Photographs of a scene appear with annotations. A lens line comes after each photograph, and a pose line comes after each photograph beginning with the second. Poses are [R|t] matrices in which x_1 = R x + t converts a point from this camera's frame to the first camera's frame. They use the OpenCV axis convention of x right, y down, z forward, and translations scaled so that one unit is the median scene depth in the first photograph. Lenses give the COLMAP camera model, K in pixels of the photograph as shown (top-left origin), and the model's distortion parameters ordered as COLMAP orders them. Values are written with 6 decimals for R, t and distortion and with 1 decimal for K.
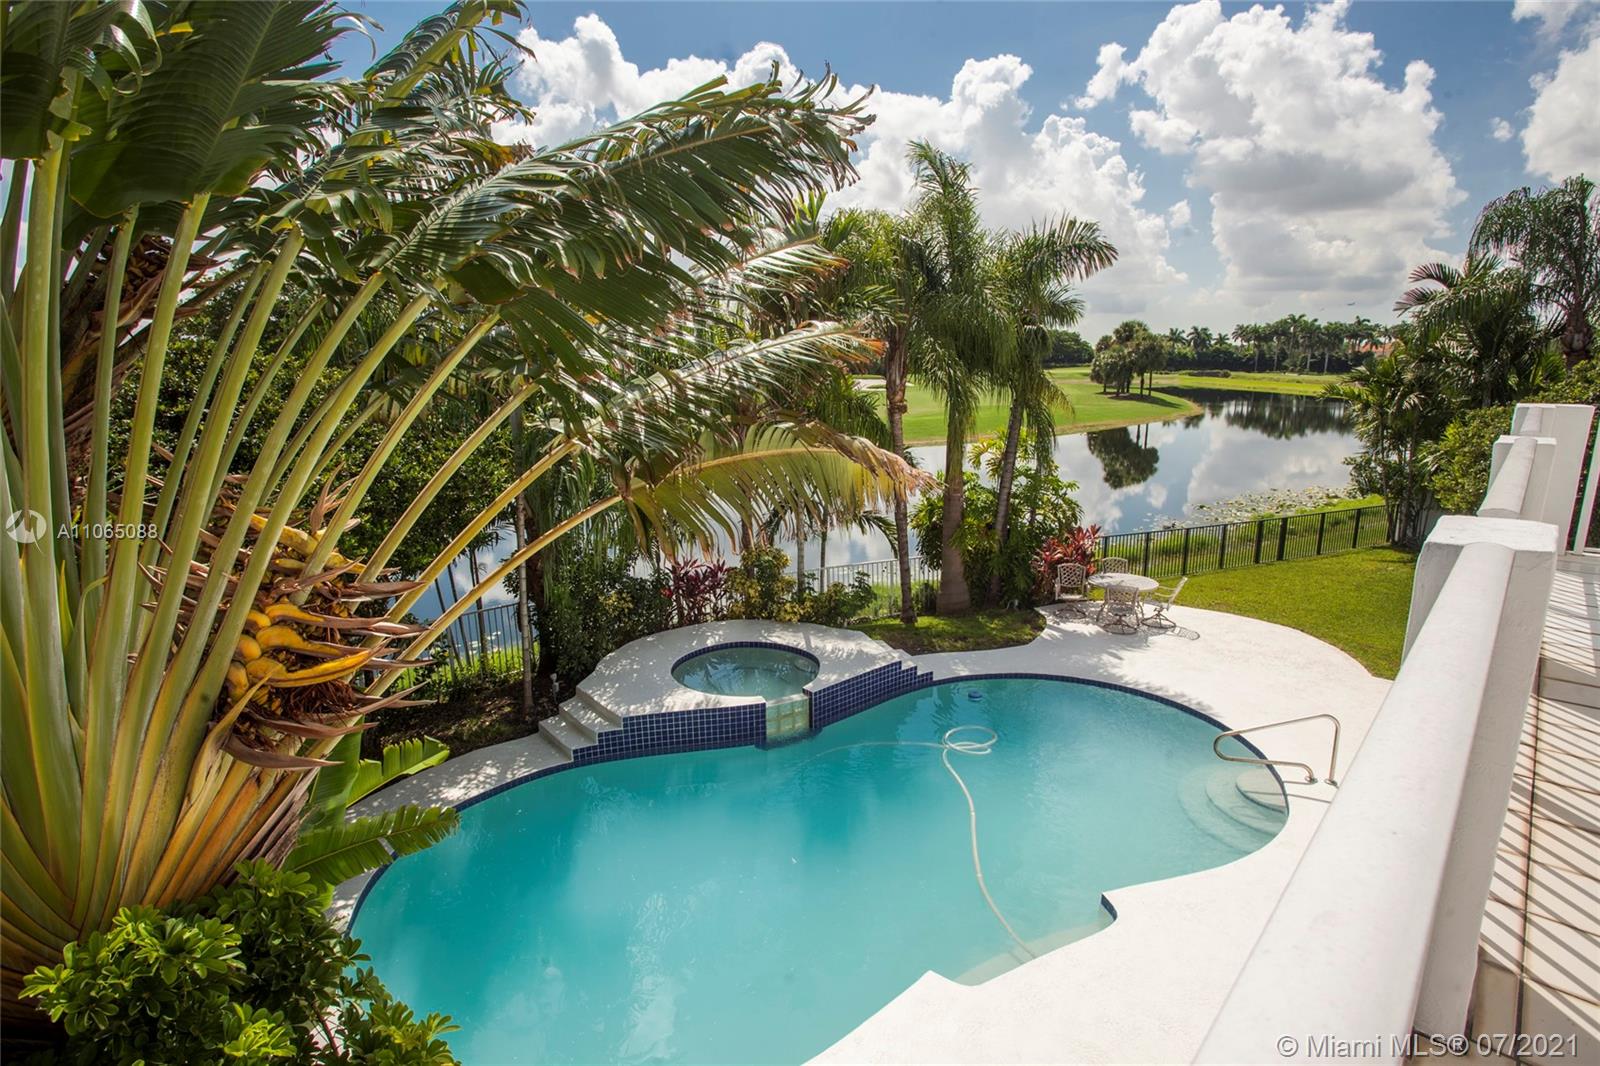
lens RADIAL K [[802.9, 0, 795.8], [0, 802.9, 538.7], [0, 0, 1]] dist [-0.077561, 0.032696]
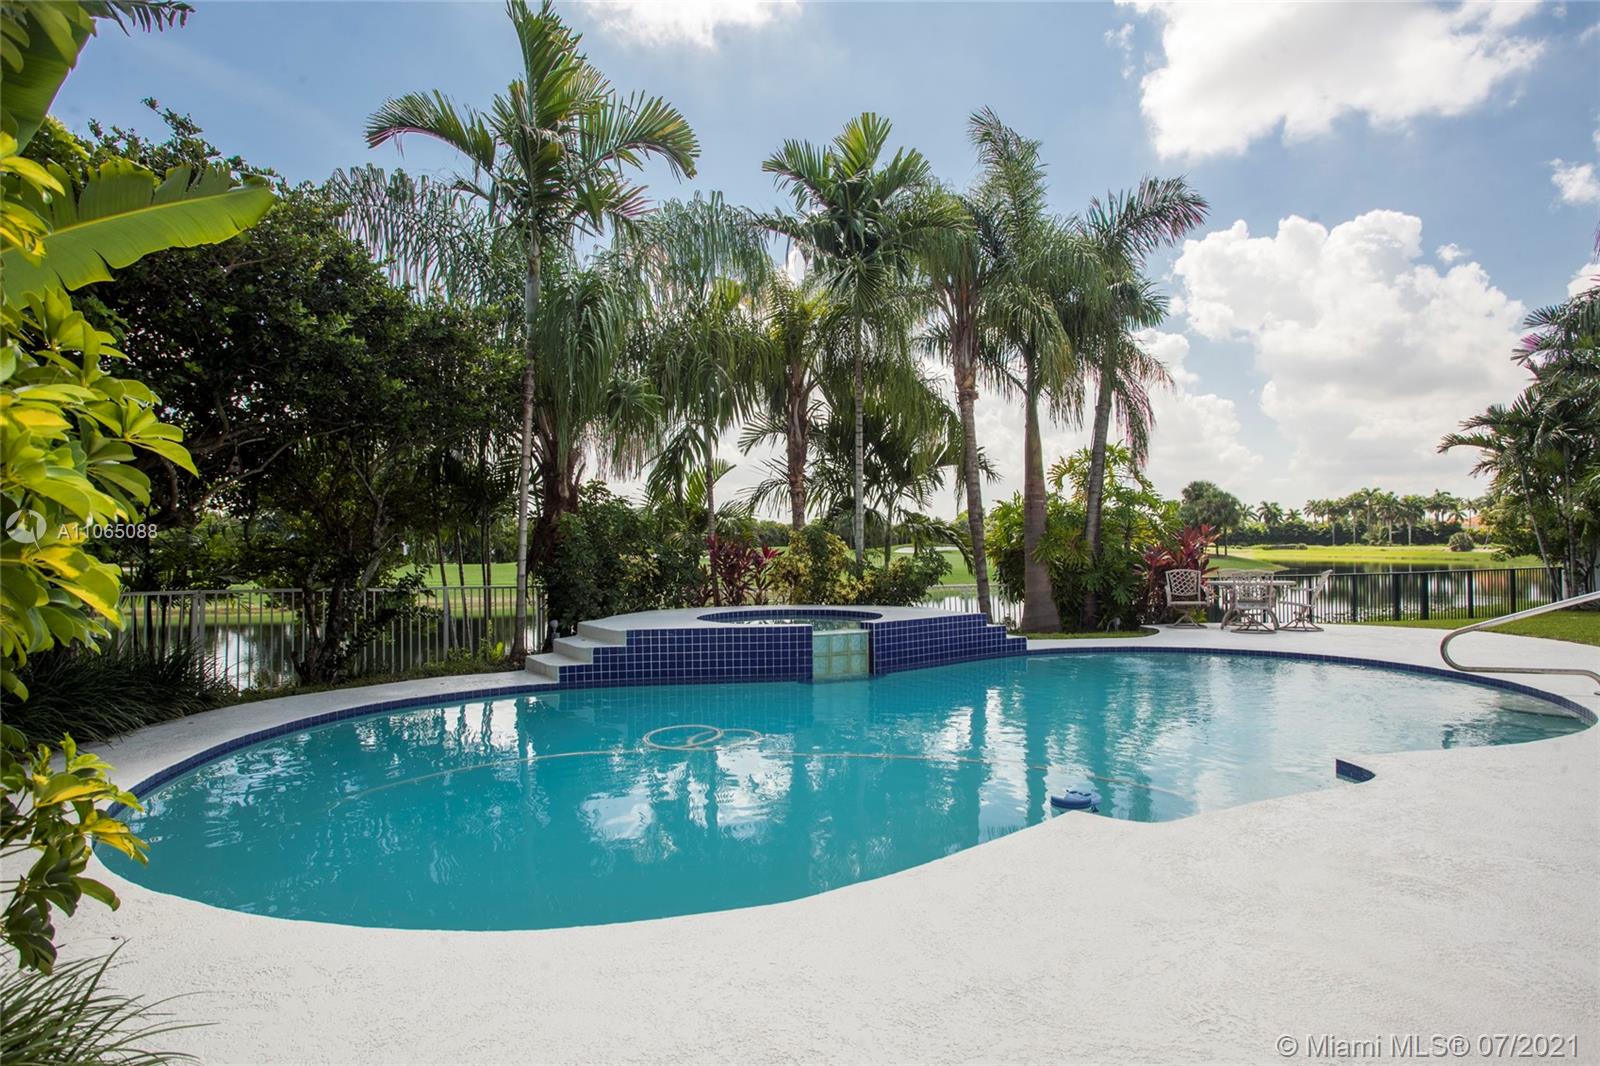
lens RADIAL K [[802.2, 0, 798.7], [0, 802.2, 544.4], [0, 0, 1]] dist [-0.070822, 0.031733]
pose [[0.997115, -0.002492, -0.075863, 0.005386], [-0.014902, 0.973582, -0.227849, 0.197659], [0.074426, 0.228323, 0.970737, 0.148903]]
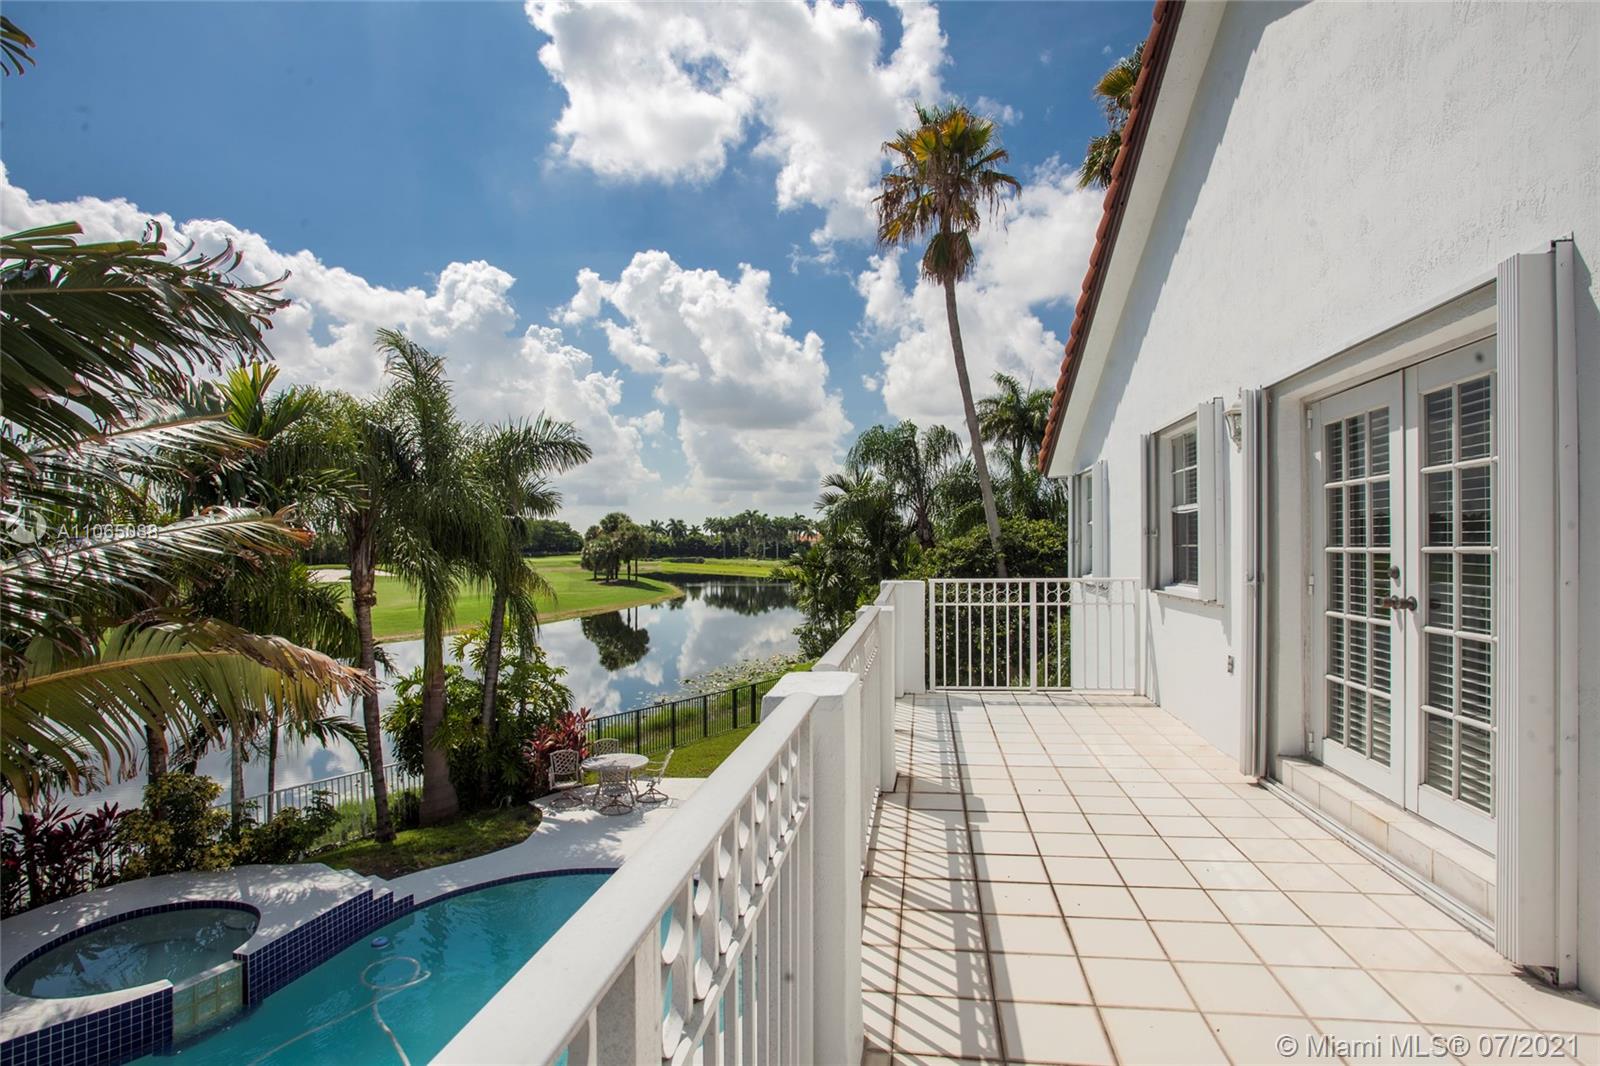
lens RADIAL K [[802.2, 0, 798.7], [0, 802.2, 544.4], [0, 0, 1]] dist [-0.070822, 0.031733]
pose [[0.818039, 0.012112, 0.575035, 0.014461], [0.117424, 0.975204, -0.187586, 0.001180], [-0.563048, 0.220975, 0.796333, -0.008630]]
